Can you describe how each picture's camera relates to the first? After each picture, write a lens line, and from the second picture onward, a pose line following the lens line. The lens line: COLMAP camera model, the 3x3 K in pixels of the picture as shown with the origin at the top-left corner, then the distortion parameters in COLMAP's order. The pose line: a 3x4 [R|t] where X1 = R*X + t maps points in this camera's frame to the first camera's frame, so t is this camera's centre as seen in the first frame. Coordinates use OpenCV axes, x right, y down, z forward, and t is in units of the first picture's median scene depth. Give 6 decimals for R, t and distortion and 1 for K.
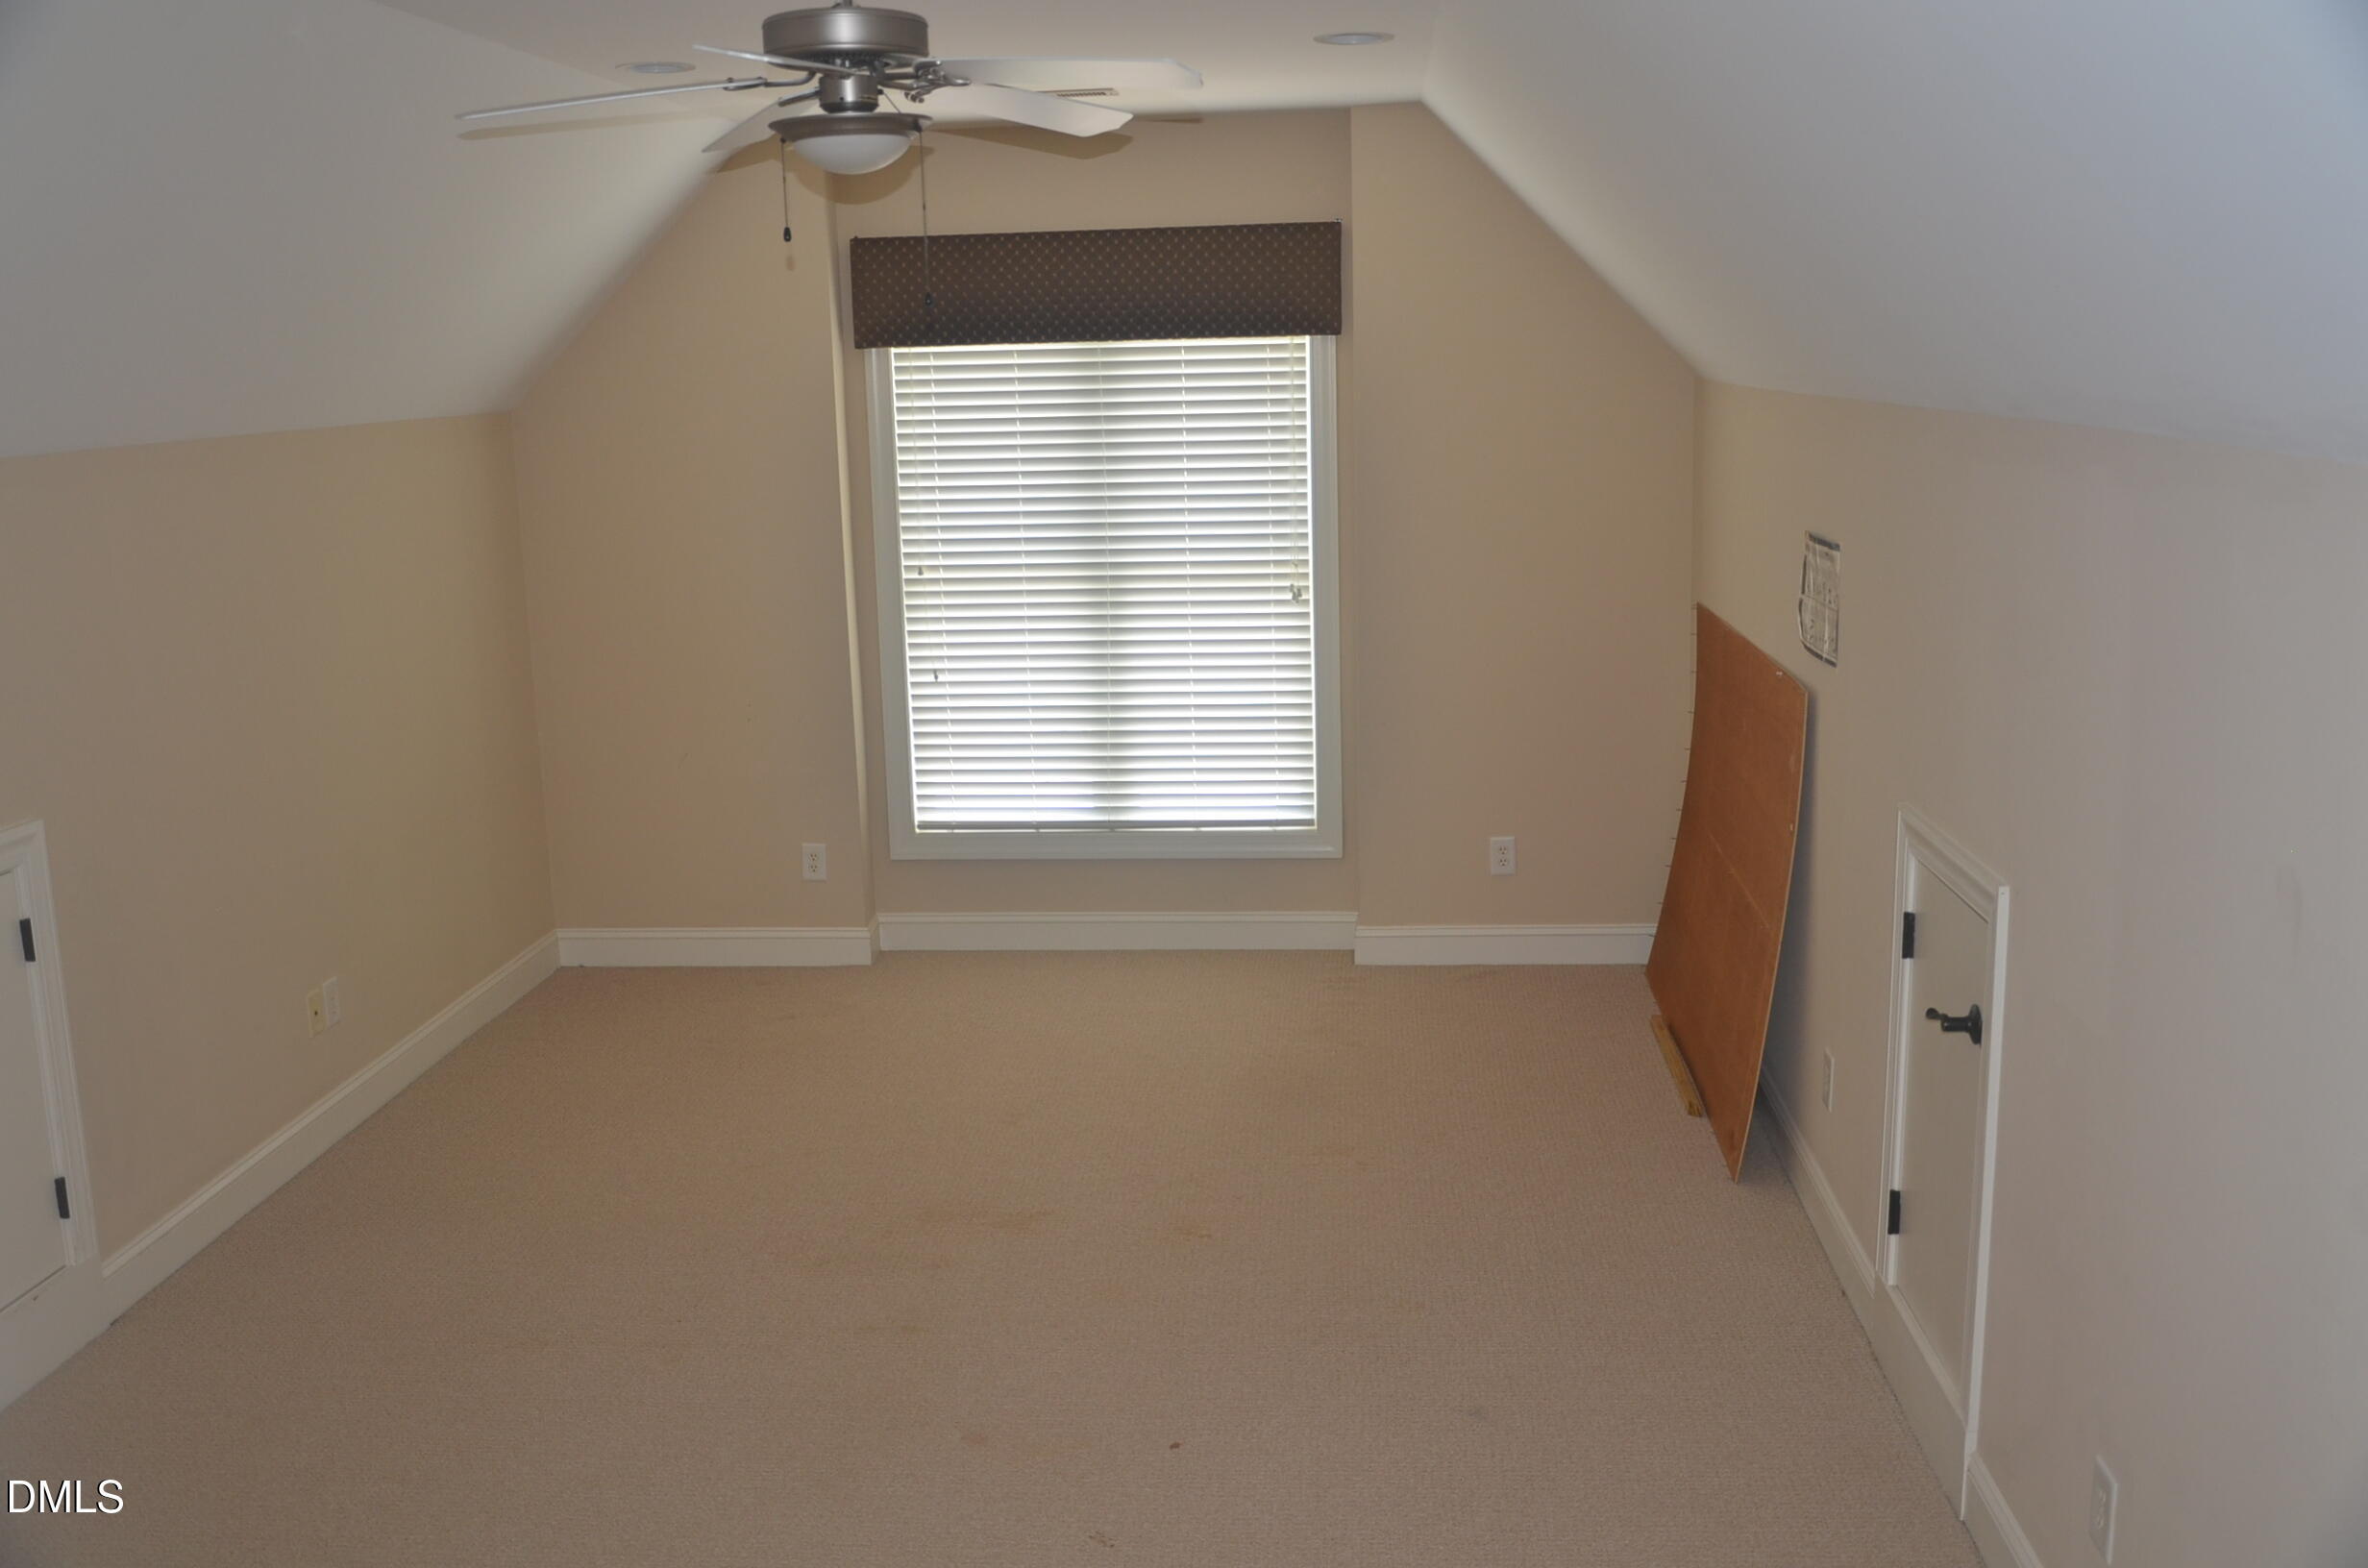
lens RADIAL K [[2173.6, 0, 1183.6], [0, 2173.6, 789.0], [0, 0, 1]] dist [-0.011882, 0.000000]
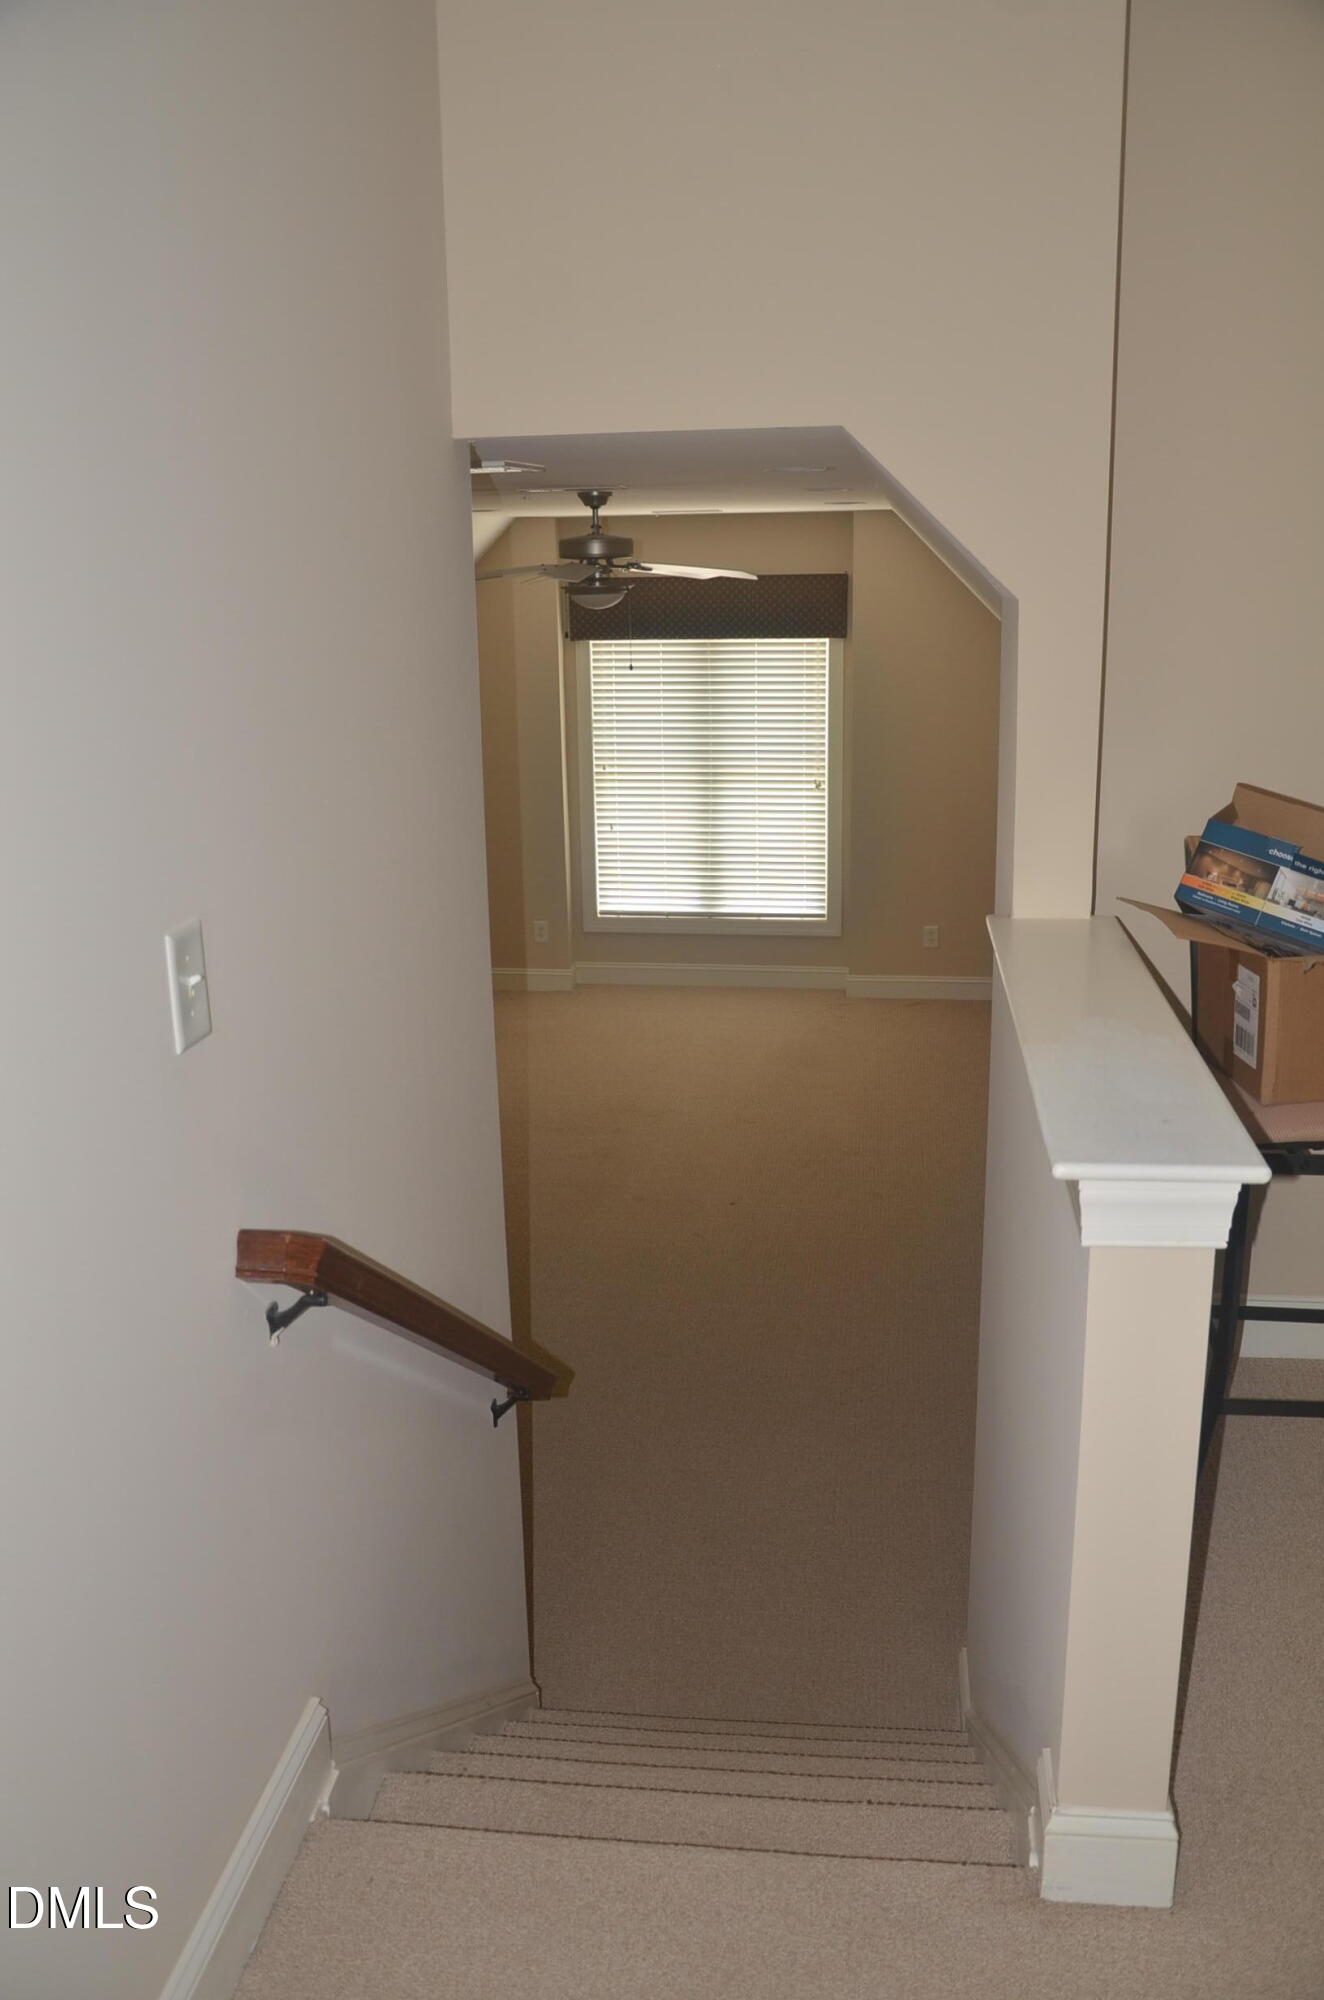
lens RADIAL K [[1700.4, 0, 657.0], [0, 1700.4, 996.5], [0, 0, 1]] dist [-0.000405, 0.000031]
pose [[0.997695, 0.023619, -0.063618, 0.013325], [-0.019293, 0.997515, 0.067766, -0.009999], [0.065060, -0.066382, 0.995671, -0.383337]]
